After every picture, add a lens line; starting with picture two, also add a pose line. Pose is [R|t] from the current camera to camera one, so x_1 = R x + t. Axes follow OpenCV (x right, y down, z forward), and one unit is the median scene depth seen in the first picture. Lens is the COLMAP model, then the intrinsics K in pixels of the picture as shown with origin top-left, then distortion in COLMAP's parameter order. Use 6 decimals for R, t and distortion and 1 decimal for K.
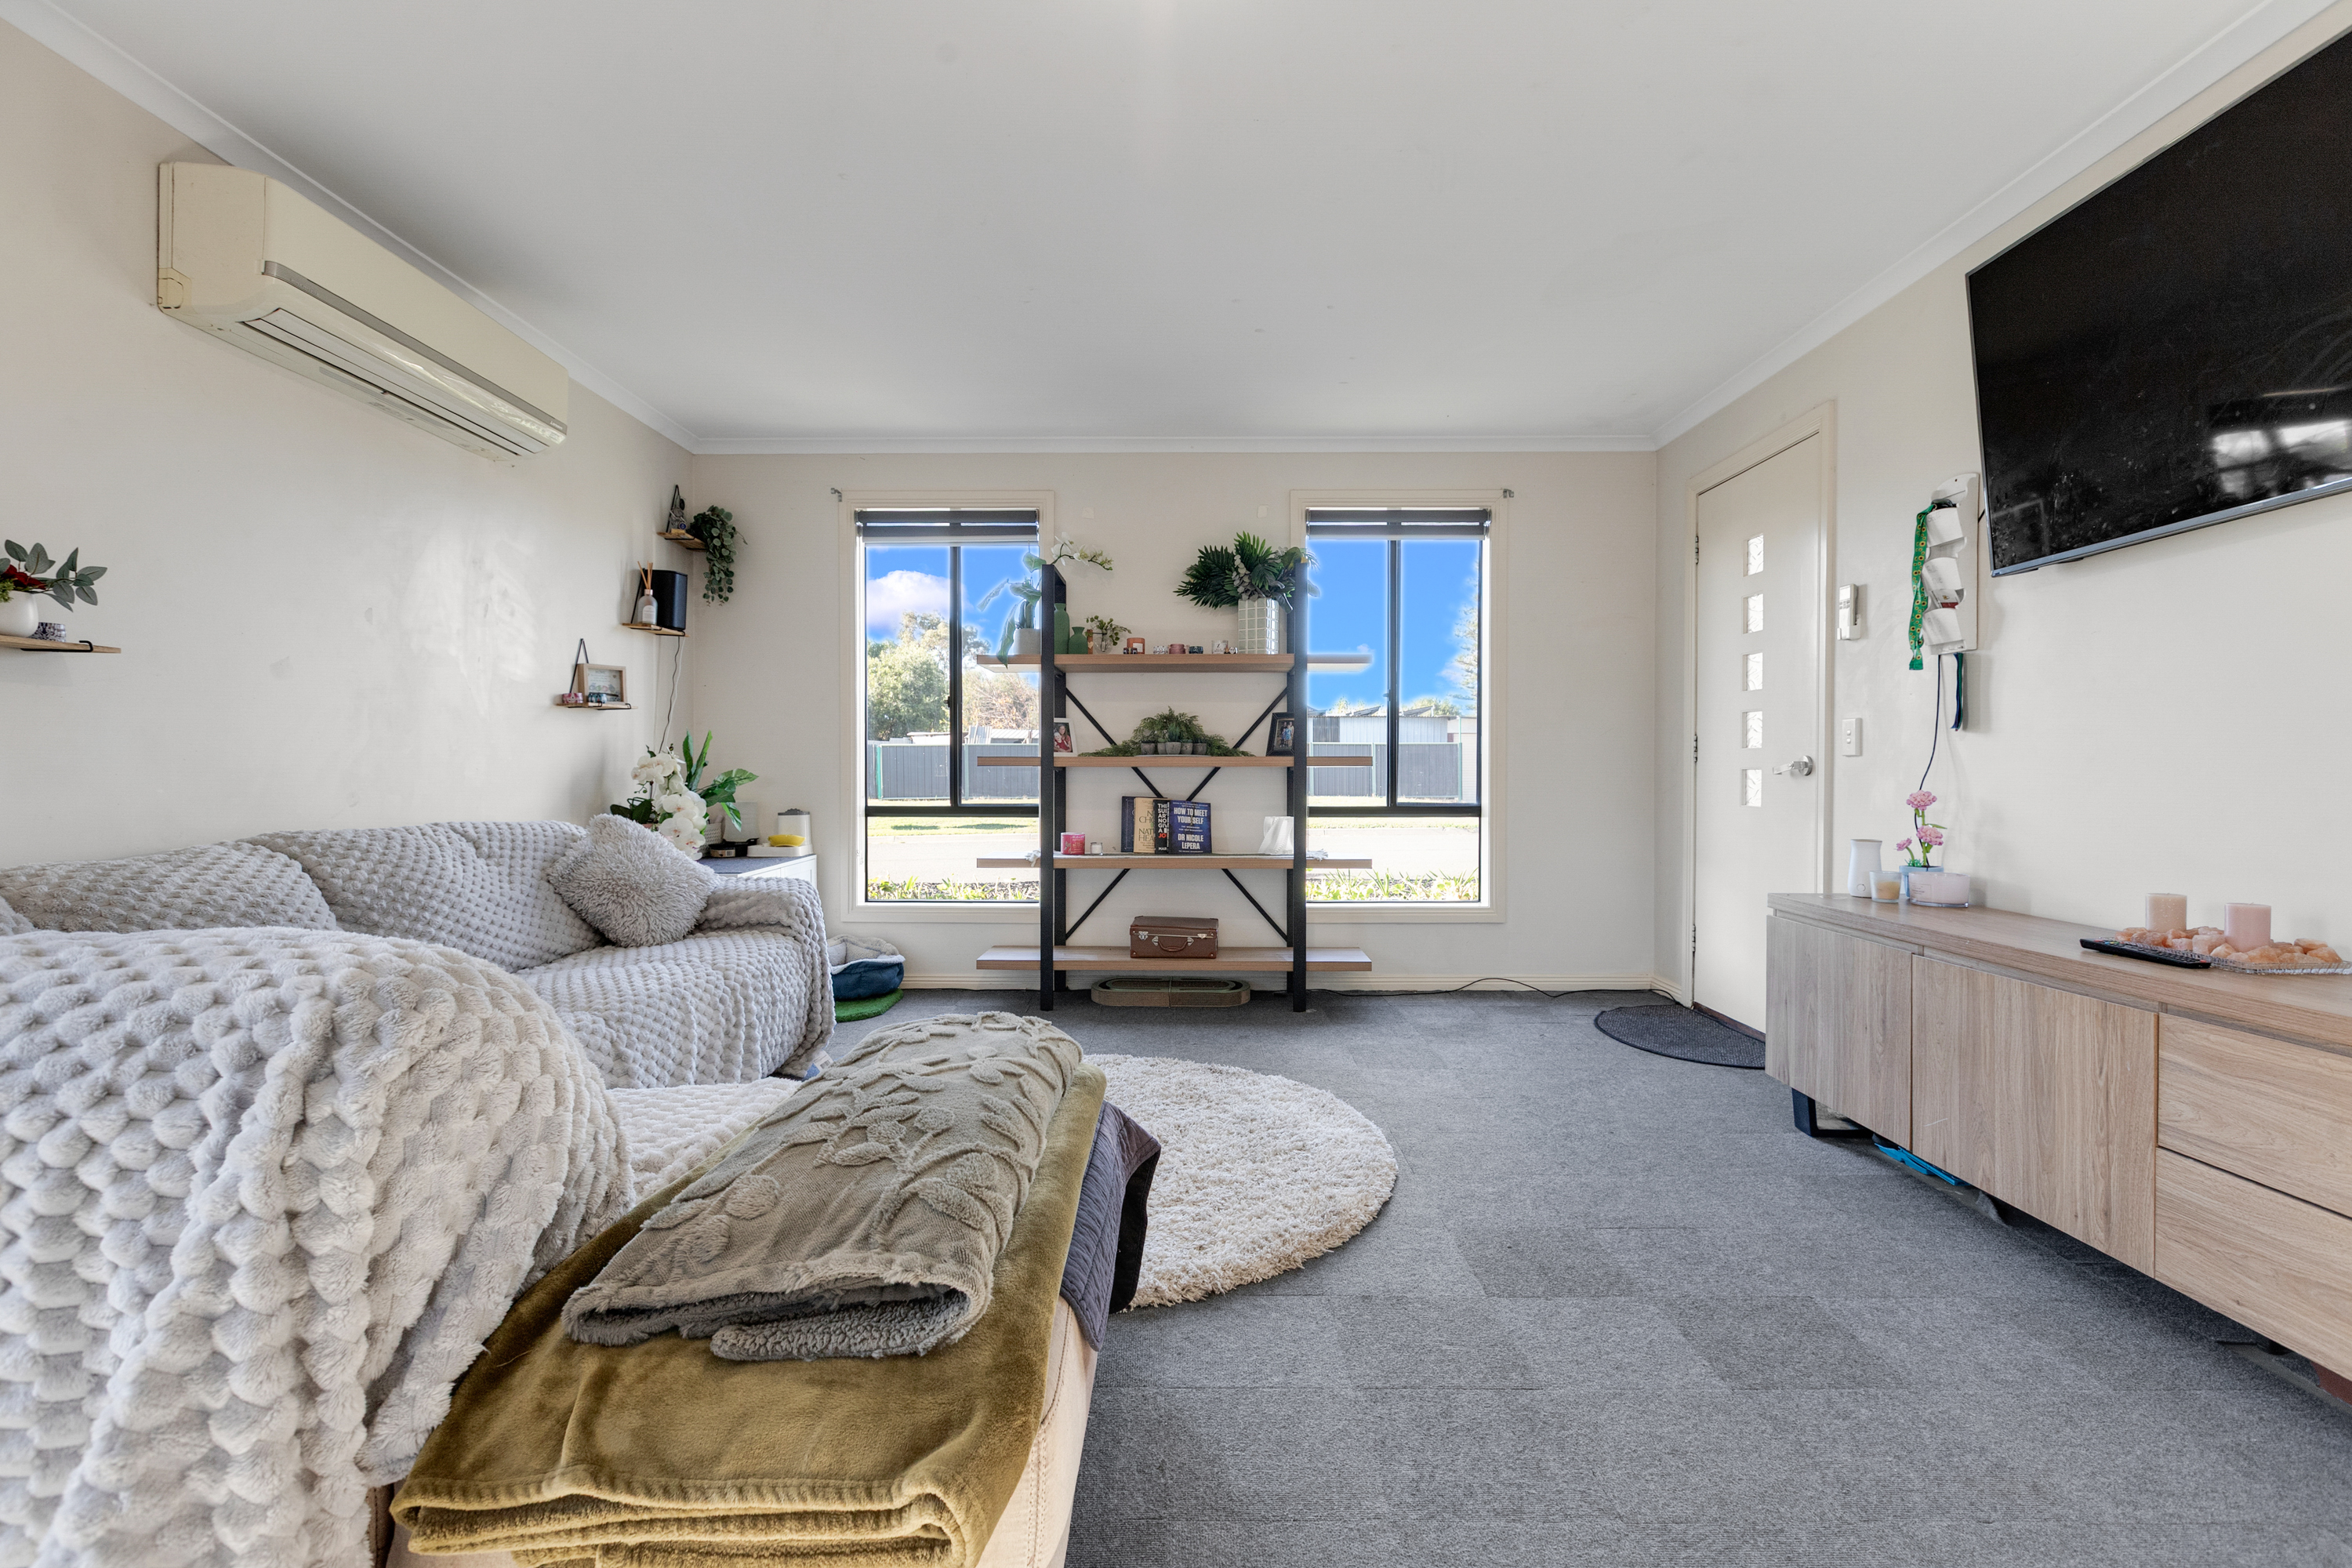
lens RADIAL K [[1064.6, 0, 1187.0], [0, 1064.6, 767.5], [0, 0, 1]] dist [-0.000784, 0.000019]
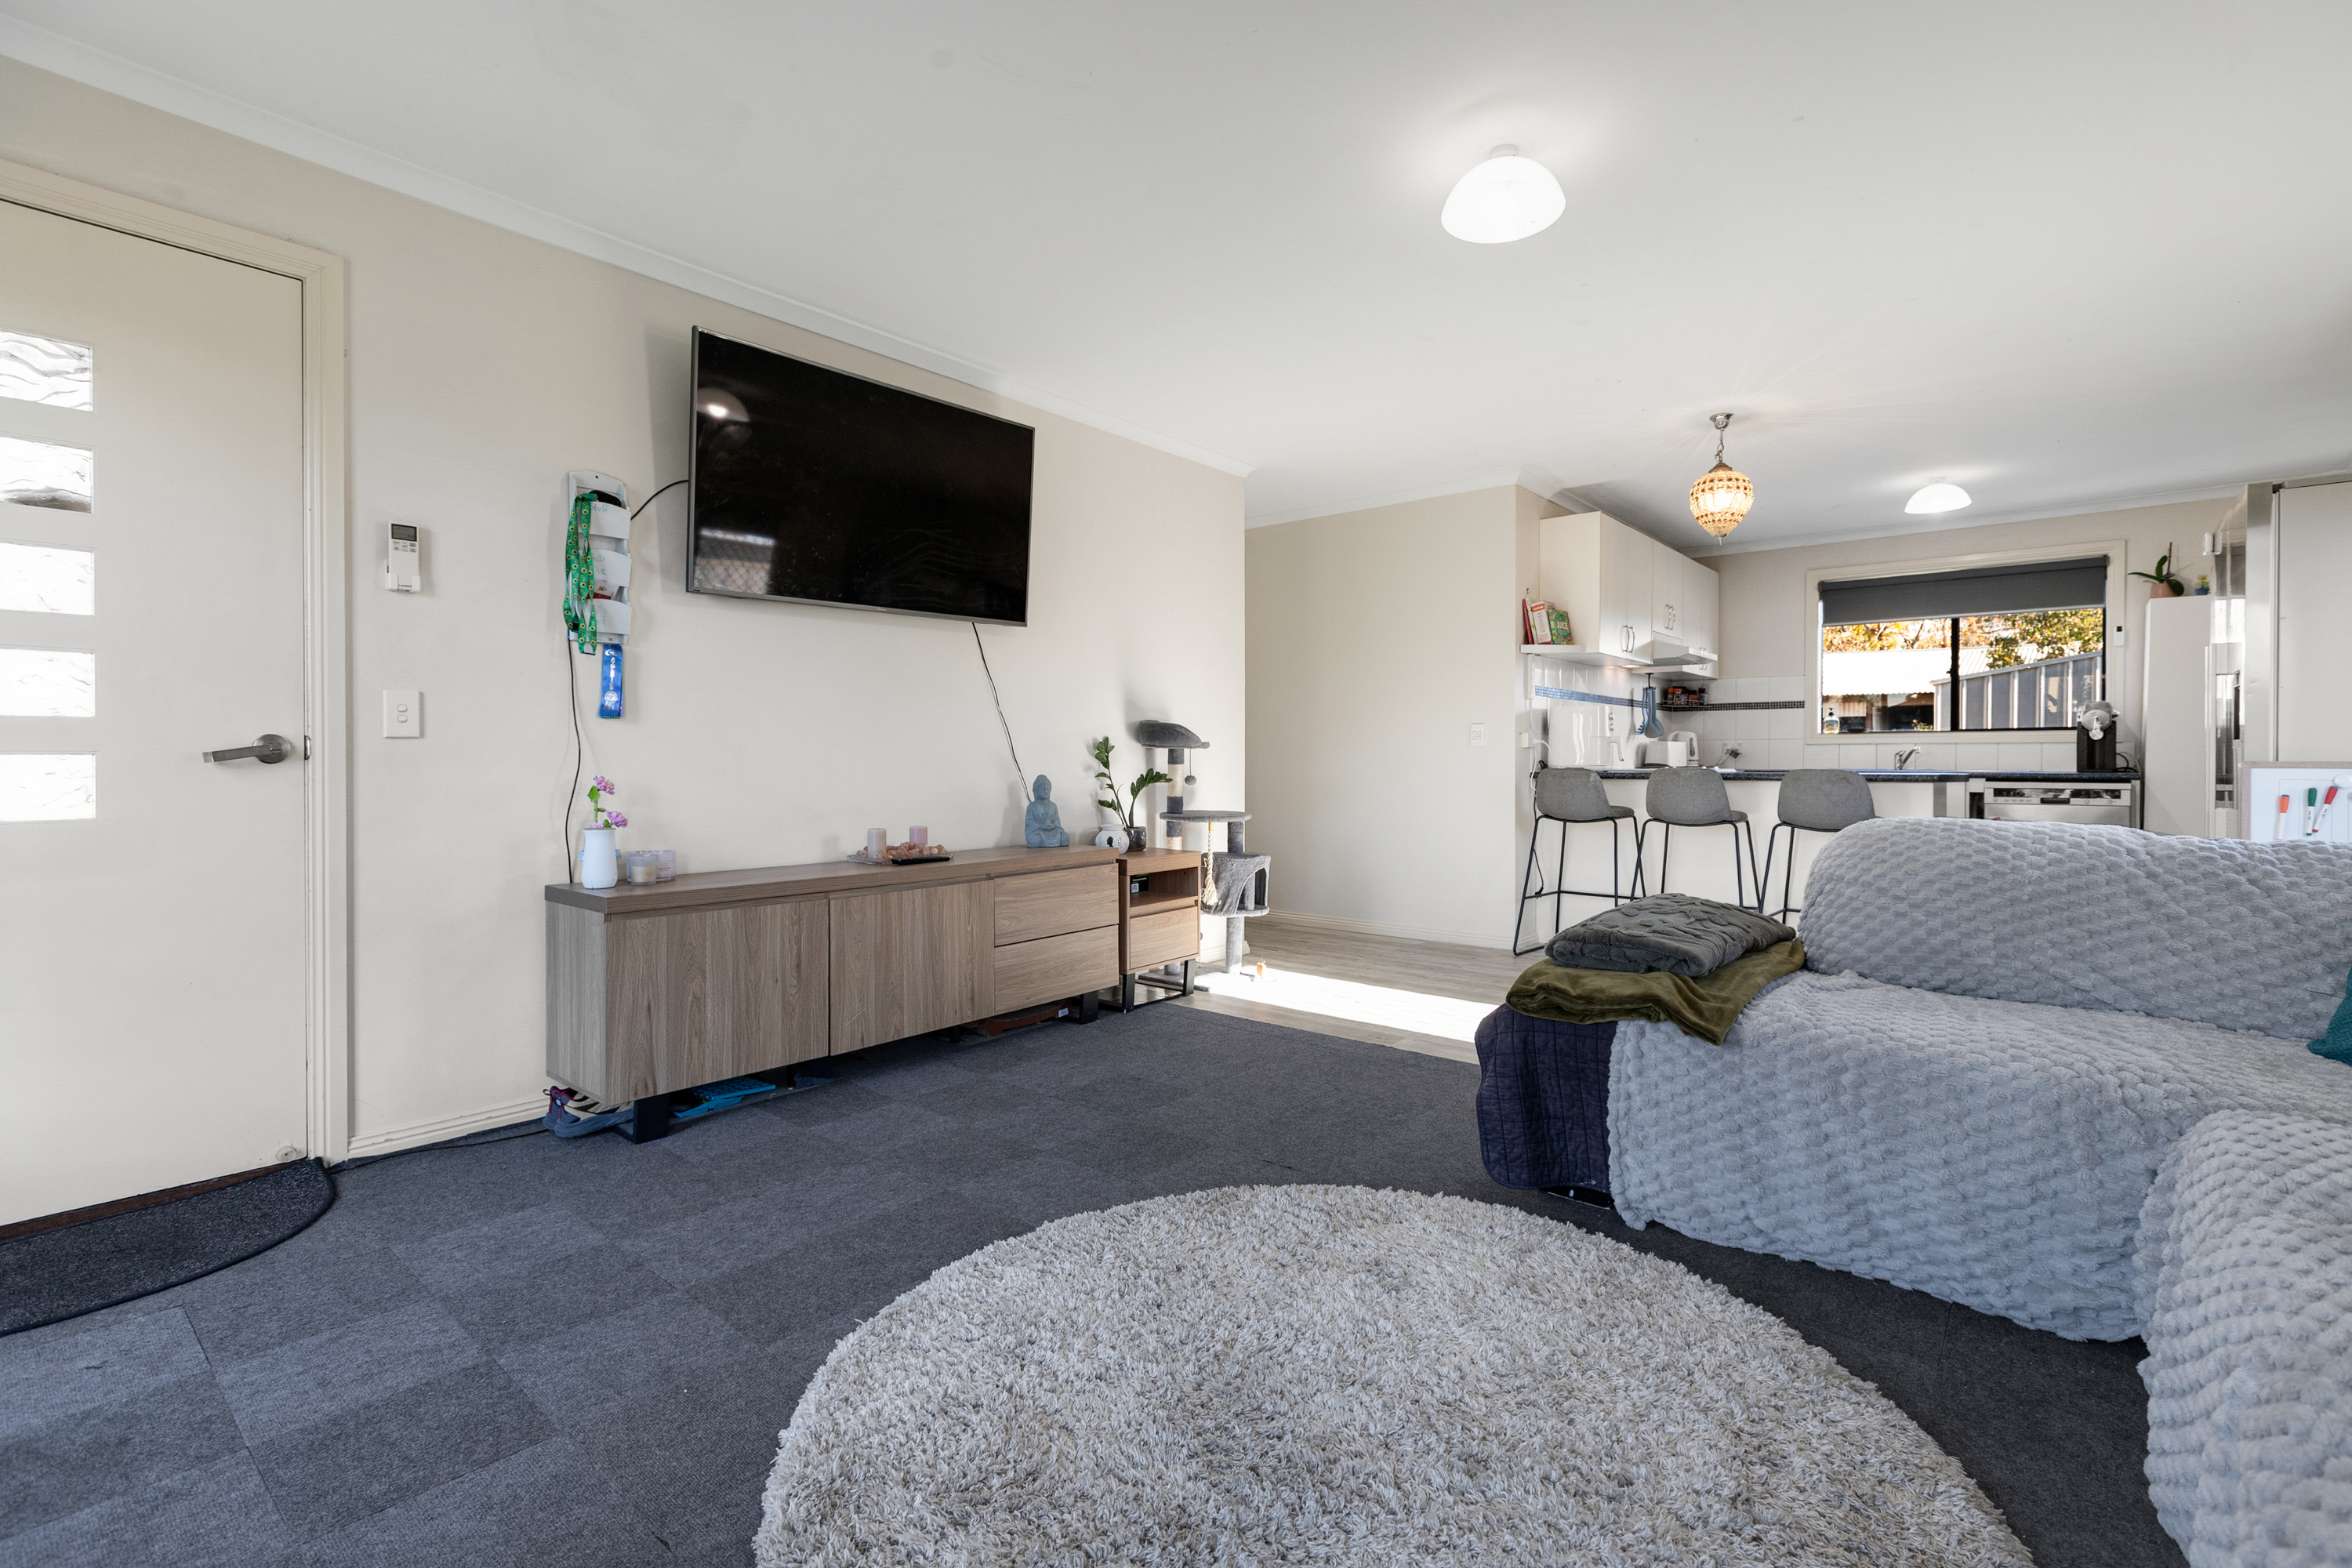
lens RADIAL K [[1064.6, 0, 1187.0], [0, 1064.6, 767.5], [0, 0, 1]] dist [-0.000784, 0.000019]
pose [[-0.766082, -0.008162, 0.642691, -0.246202], [-0.002255, 0.999947, 0.010011, 0.001644], [-0.642739, 0.006220, -0.766060, 0.905008]]
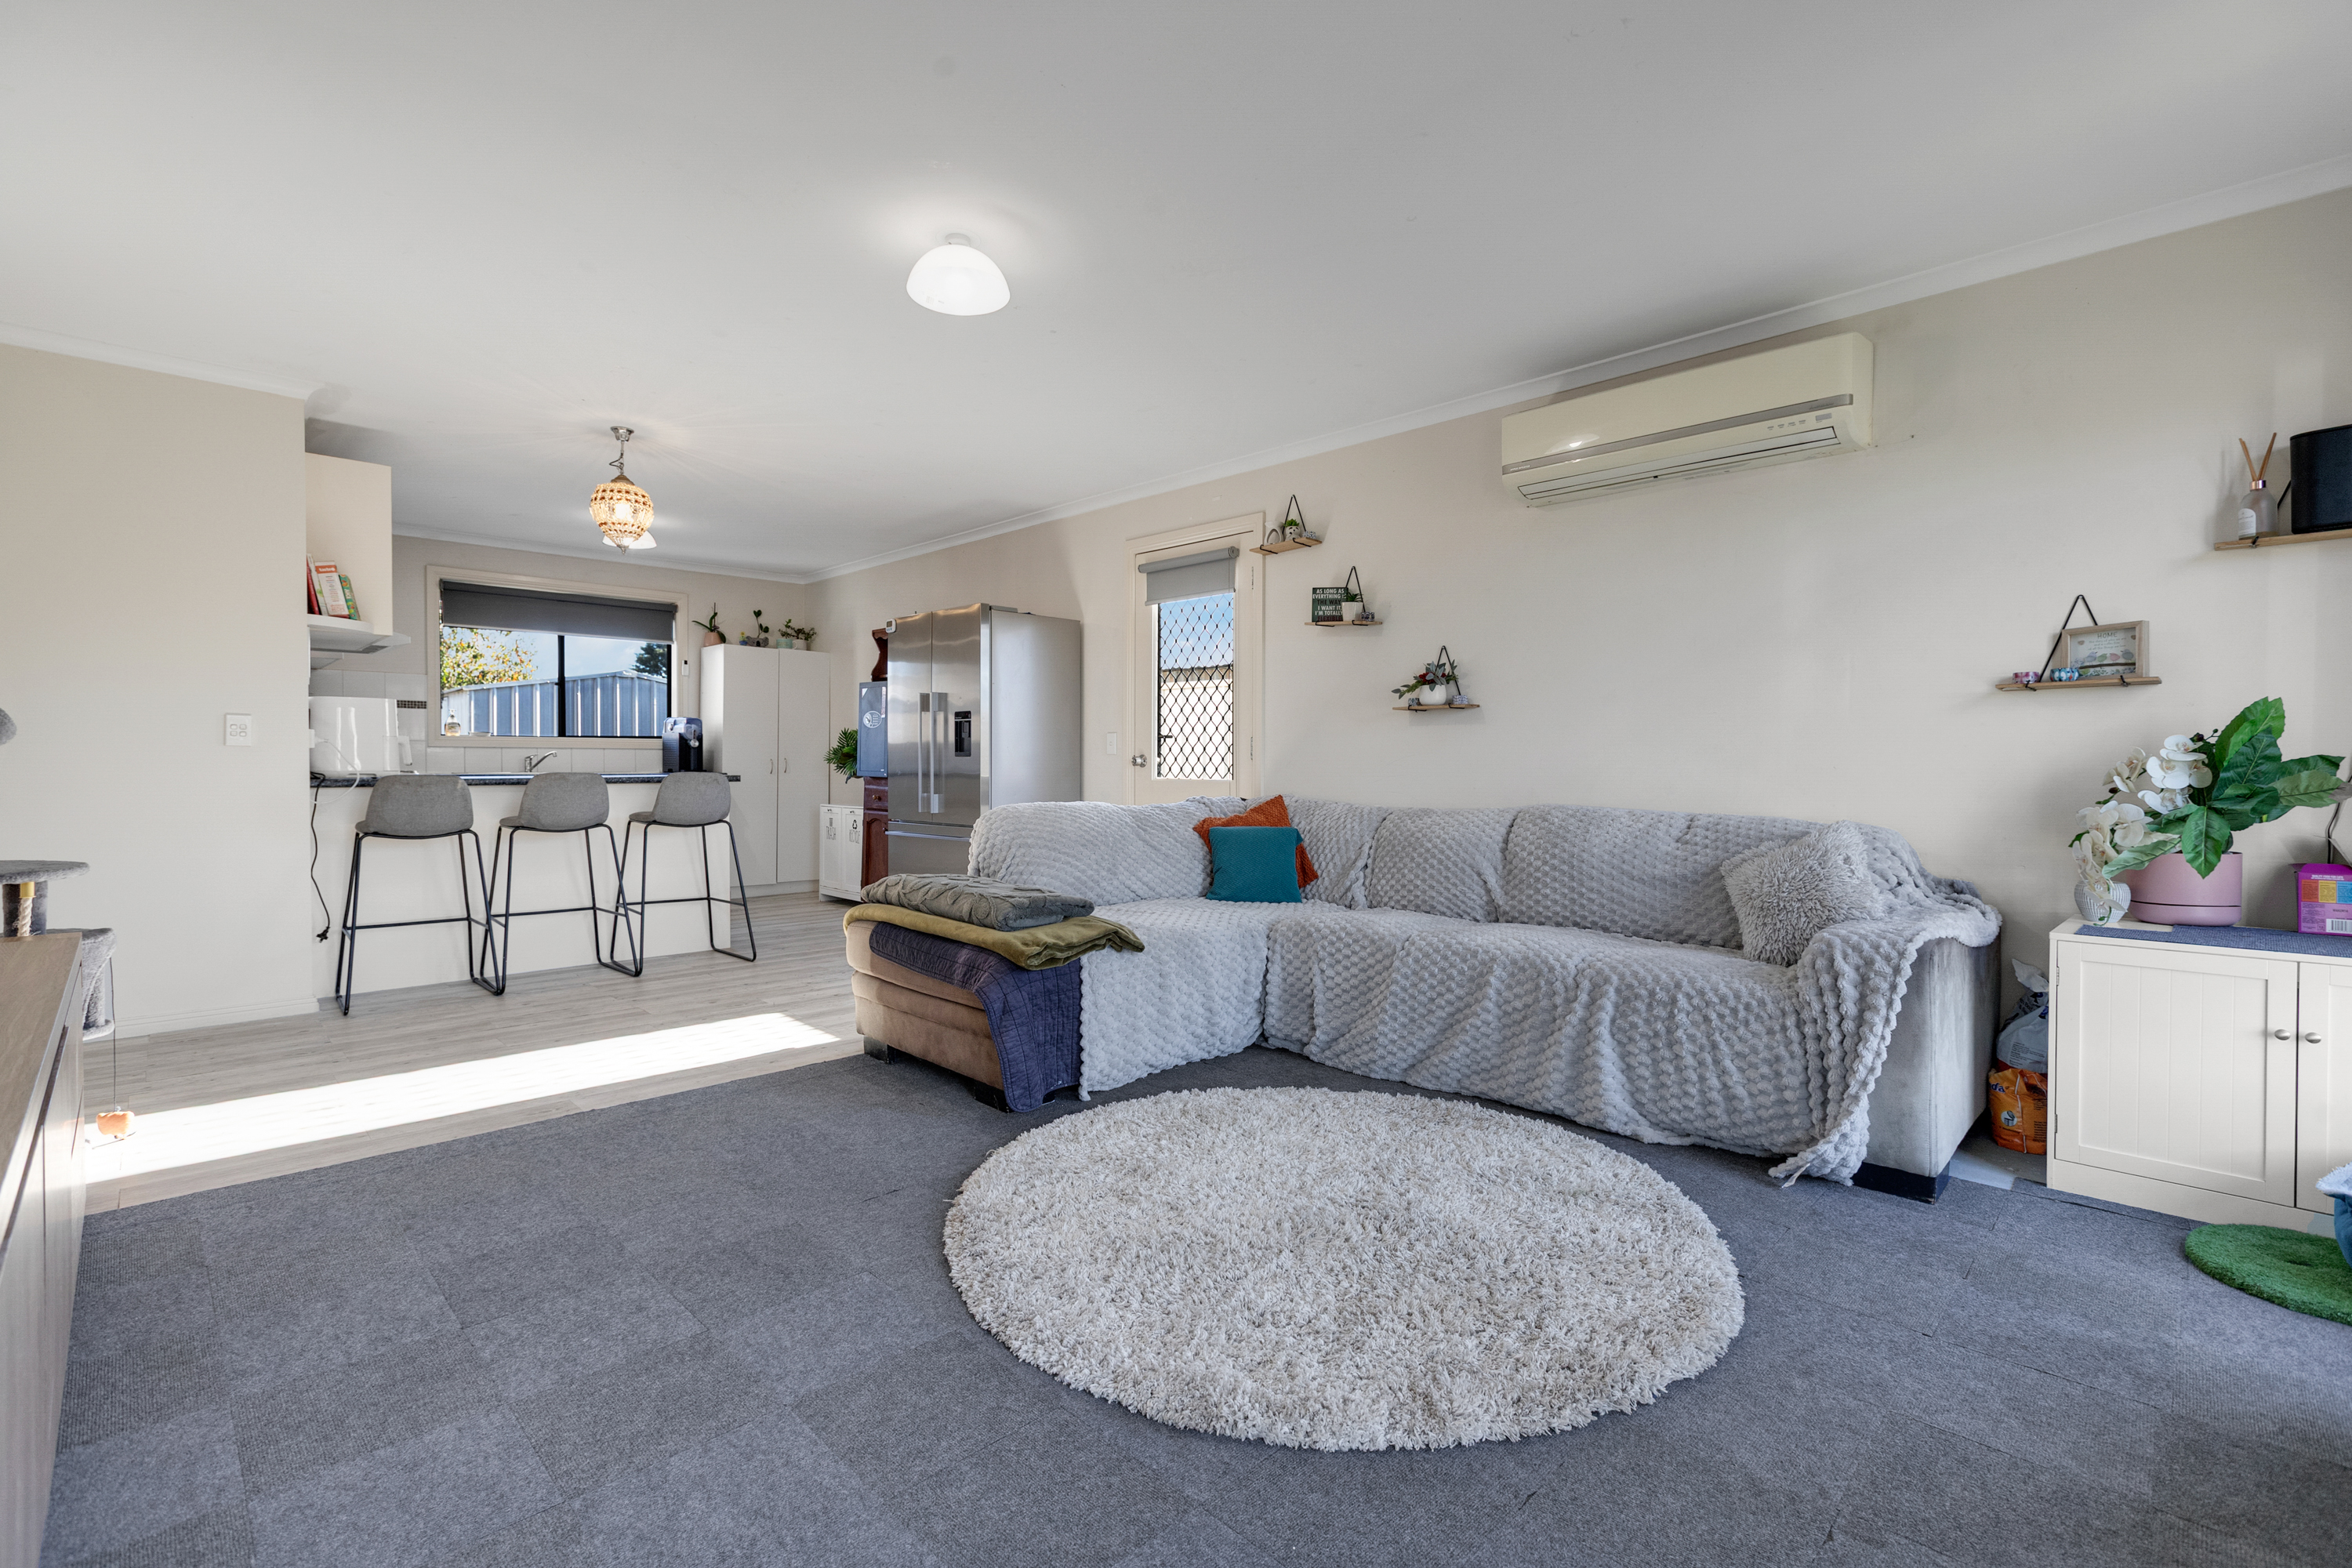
lens RADIAL K [[1047.8, 0, 1181.7], [0, 1047.8, 778.3], [0, 0, 1]] dist [-0.000659, -0.000137]
pose [[-0.707804, 0.006227, -0.706381, 0.343094], [-0.004546, 0.999900, 0.013371, 0.001186], [0.706394, 0.012675, -0.707705, 0.917876]]
